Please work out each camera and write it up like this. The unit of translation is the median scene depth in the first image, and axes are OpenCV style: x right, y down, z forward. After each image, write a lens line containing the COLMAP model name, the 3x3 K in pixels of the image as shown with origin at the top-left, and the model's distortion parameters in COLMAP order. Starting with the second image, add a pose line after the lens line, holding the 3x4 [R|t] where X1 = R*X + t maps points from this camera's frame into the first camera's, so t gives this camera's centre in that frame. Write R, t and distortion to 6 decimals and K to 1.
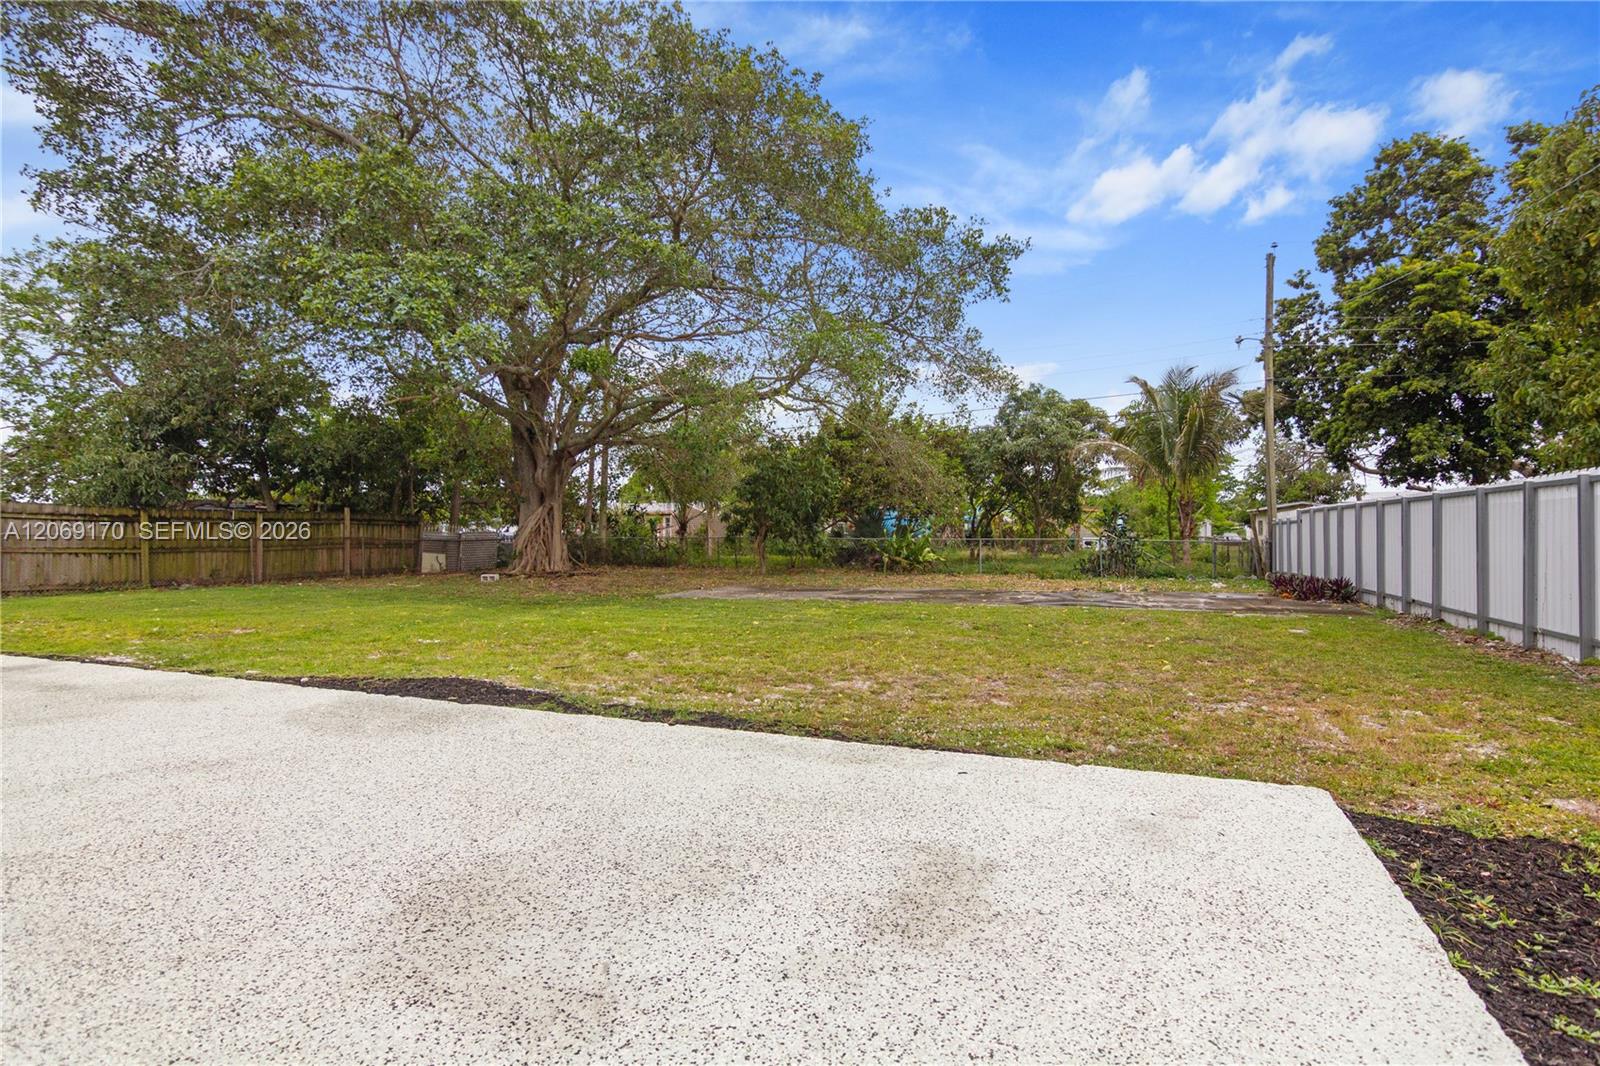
lens RADIAL K [[799.6, 0, 798.2], [0, 799.6, 537.1], [0, 0, 1]] dist [-0.000338, 0.000017]
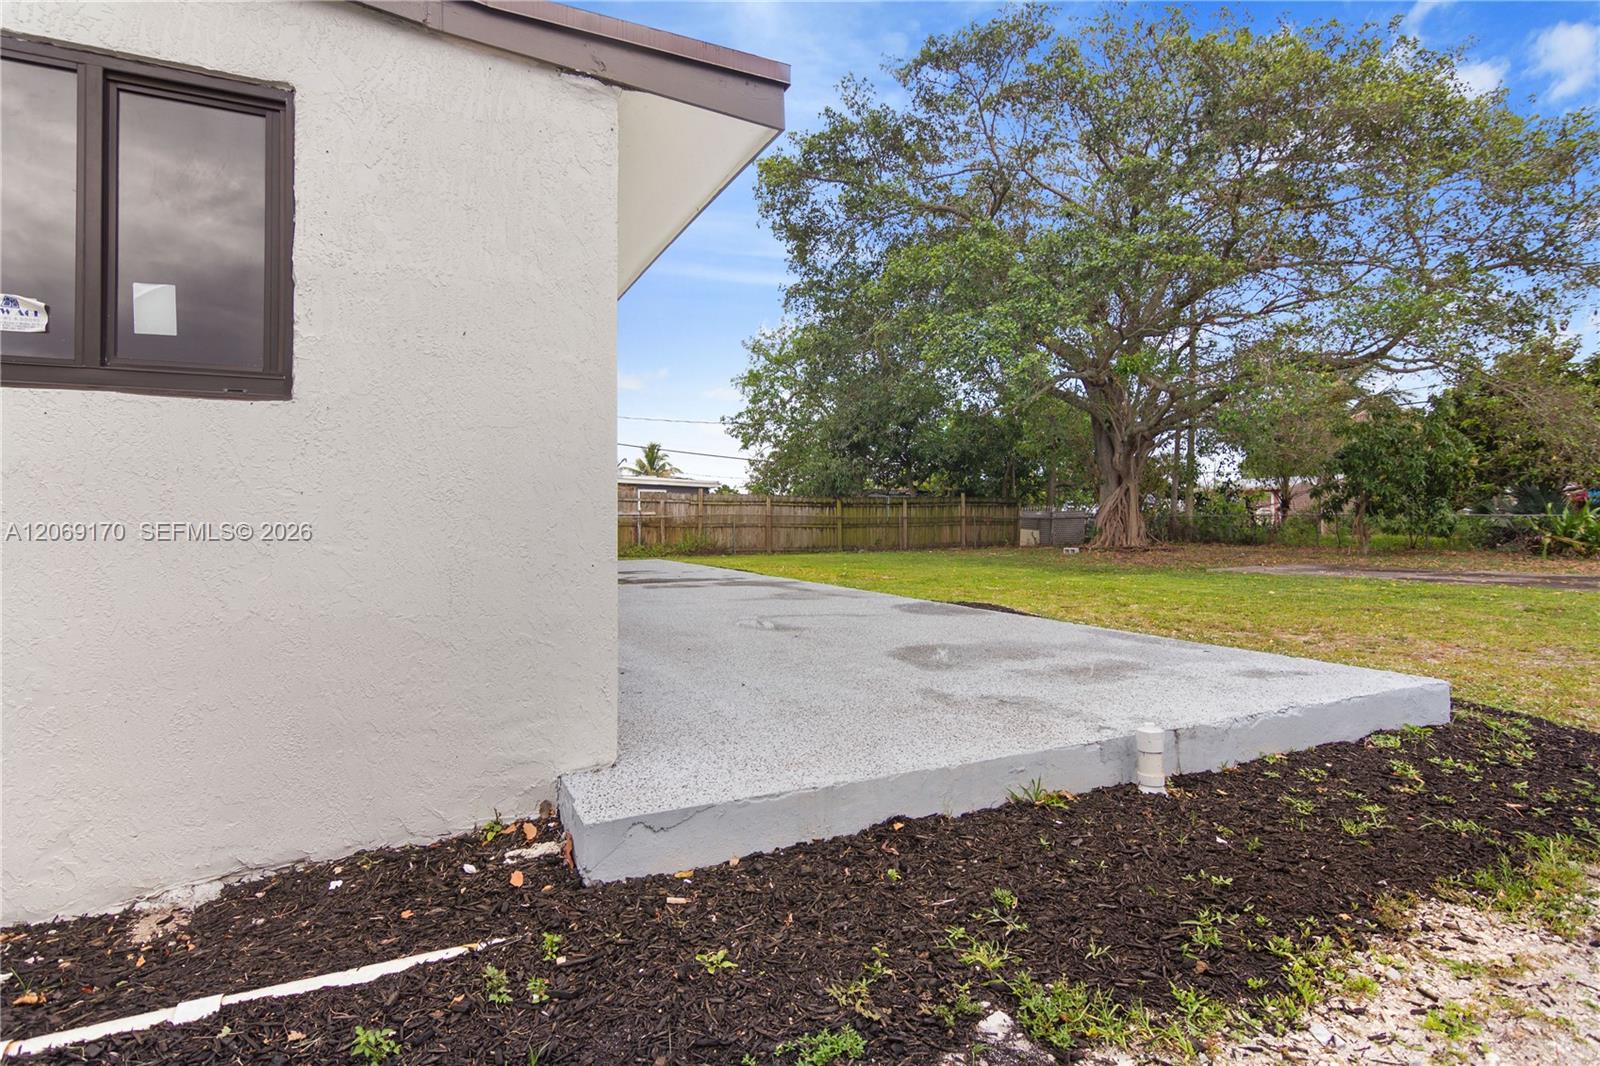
lens RADIAL K [[799.6, 0, 798.2], [0, 799.6, 537.1], [0, 0, 1]] dist [-0.000338, 0.000017]
pose [[0.740836, 0.012866, -0.671563, 0.094194], [0.004836, 0.999688, 0.024487, 0.000833], [0.671669, -0.021389, 0.740543, -0.115613]]
